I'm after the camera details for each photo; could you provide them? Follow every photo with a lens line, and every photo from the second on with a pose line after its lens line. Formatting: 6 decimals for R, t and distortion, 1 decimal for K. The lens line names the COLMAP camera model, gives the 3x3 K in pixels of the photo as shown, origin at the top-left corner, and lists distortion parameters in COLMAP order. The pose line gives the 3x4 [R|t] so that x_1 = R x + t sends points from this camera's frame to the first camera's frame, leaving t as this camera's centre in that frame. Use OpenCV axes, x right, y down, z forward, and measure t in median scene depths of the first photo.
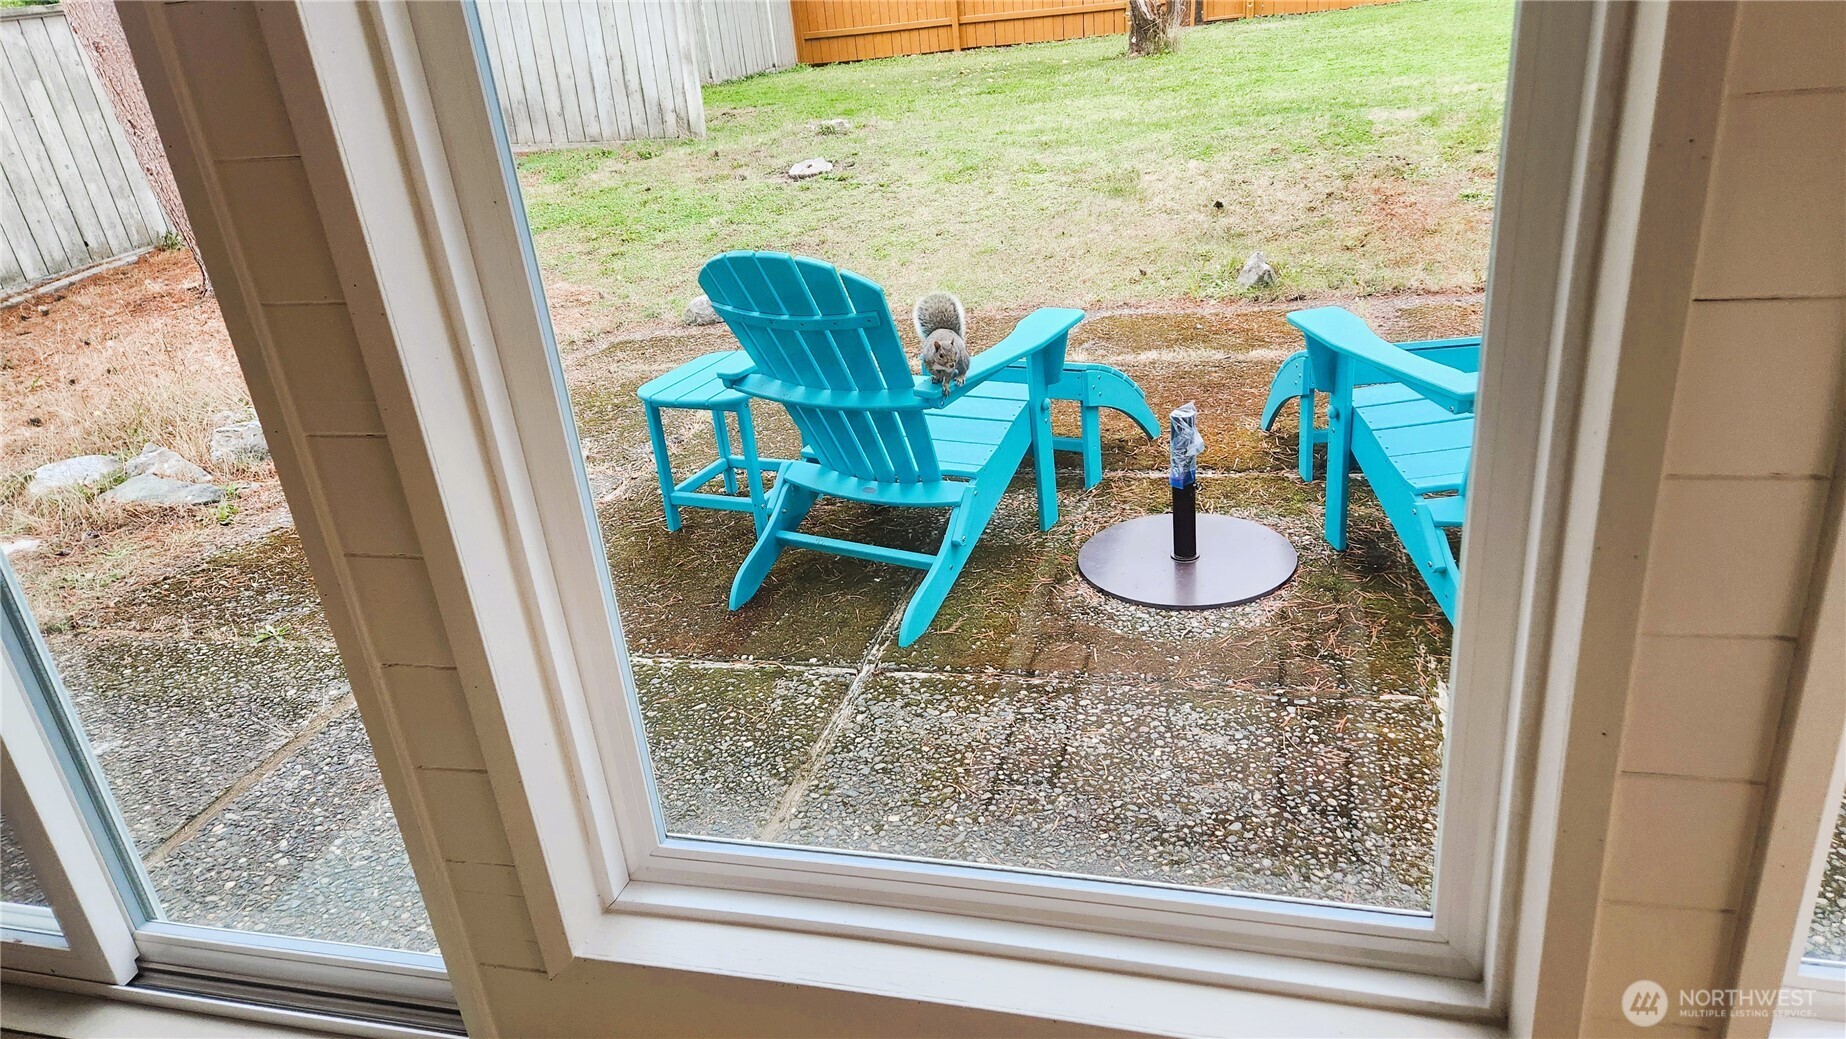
lens RADIAL K [[1226.9, 0, 923.0], [0, 1226.9, 519.5], [0, 0, 1]] dist [0.078192, -0.062593]
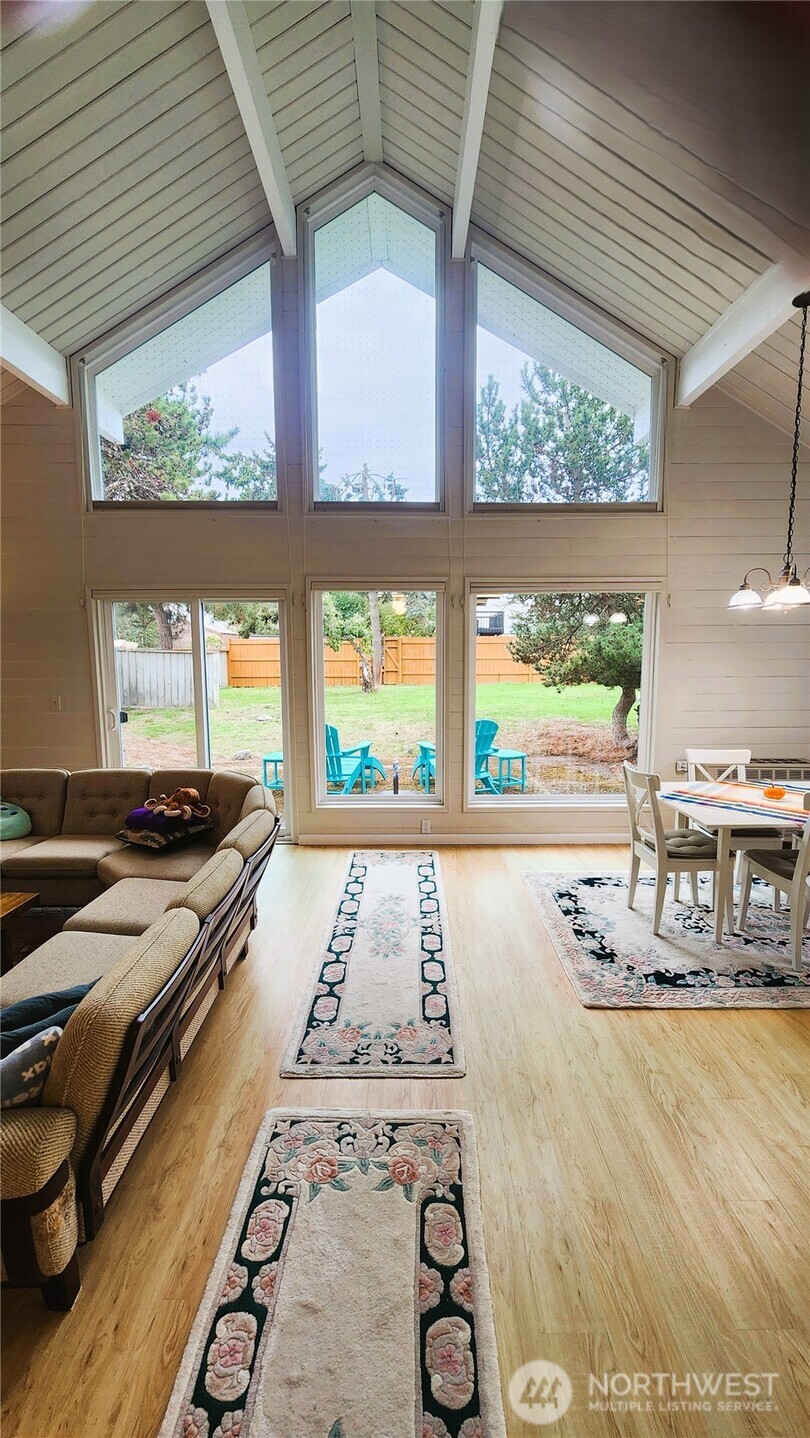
lens RADIAL K [[585.3, 0, 411.8], [0, 585.3, 716.3], [0, 0, 1]] dist [0.000508, 0.000041]
pose [[0.962853, 0.063207, 0.262525, -0.103354], [0.022447, 0.950118, -0.311083, 0.142414], [-0.269092, 0.305420, 0.913405, -0.349298]]
